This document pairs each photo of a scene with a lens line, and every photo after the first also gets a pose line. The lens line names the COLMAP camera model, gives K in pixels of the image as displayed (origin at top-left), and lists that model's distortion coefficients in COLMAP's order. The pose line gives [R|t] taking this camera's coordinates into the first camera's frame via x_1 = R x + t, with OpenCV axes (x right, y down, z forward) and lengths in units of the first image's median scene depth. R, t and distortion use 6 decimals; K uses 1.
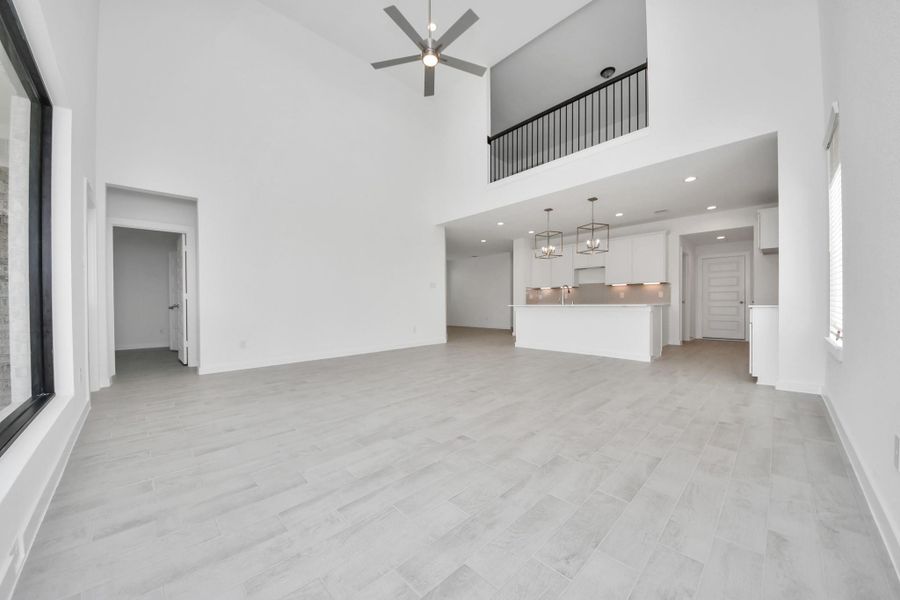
lens RADIAL K [[320.8, 0, 451.7], [0, 320.8, 306.8], [0, 0, 1]] dist [0.033559, -0.020789]
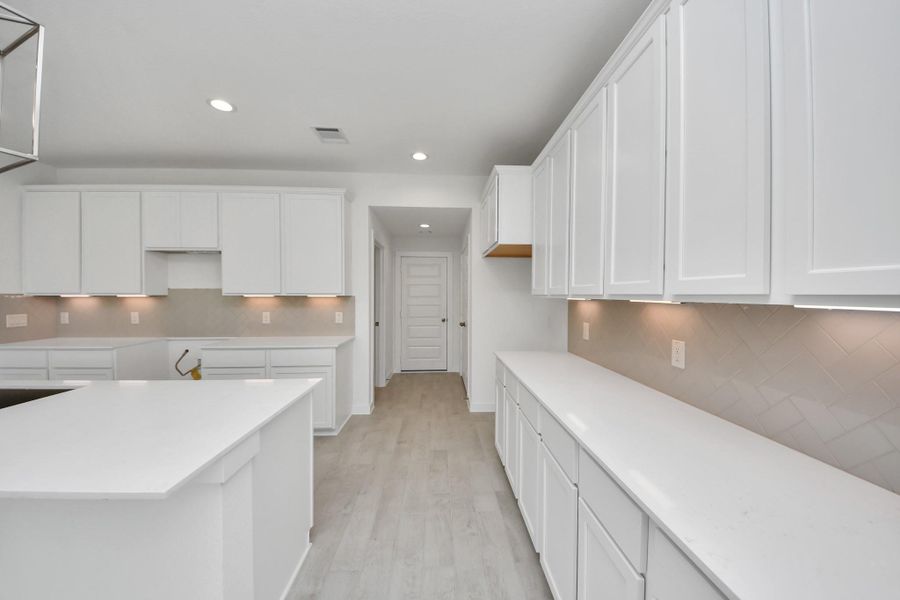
lens RADIAL K [[323.4, 0, 455.1], [0, 323.4, 300.9], [0, 0, 1]] dist [0.029416, -0.021445]
pose [[0.666368, -0.007953, 0.745580, 0.357897], [-0.002204, 0.999918, 0.012637, -0.066174], [-0.745619, -0.010064, 0.666296, 0.485472]]
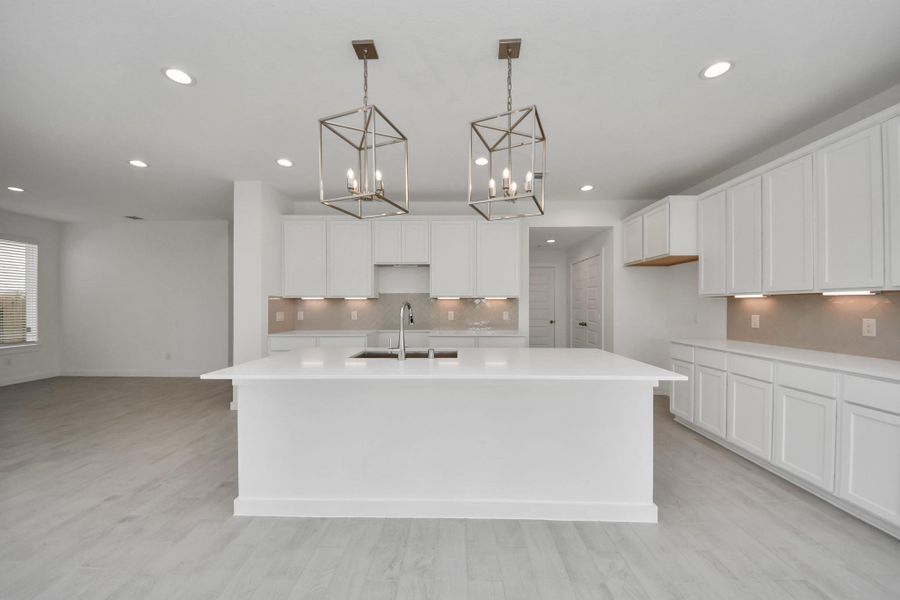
lens RADIAL K [[320.8, 0, 451.7], [0, 320.8, 306.8], [0, 0, 1]] dist [0.033559, -0.020789]
pose [[0.716979, 0.002236, 0.697091, 0.116097], [-0.000888, 0.999997, -0.002294, -0.050658], [-0.697094, 0.001026, 0.716979, 0.570995]]
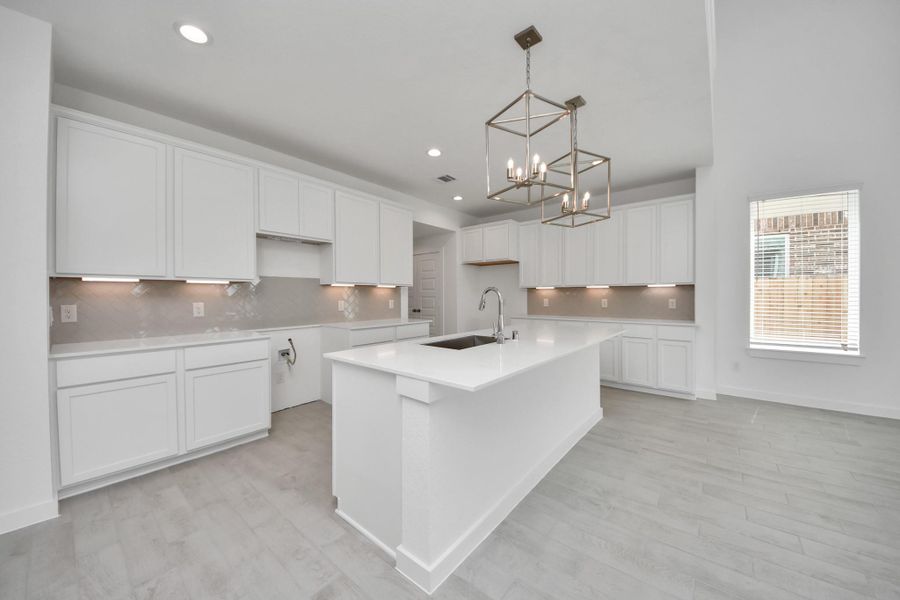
lens RADIAL K [[320.8, 0, 451.7], [0, 320.8, 306.8], [0, 0, 1]] dist [0.033559, -0.020789]
pose [[-0.101096, -0.028953, 0.994455, 0.002900], [0.008227, 0.999518, 0.029937, -0.047448], [-0.994843, 0.011208, -0.100809, 0.870681]]
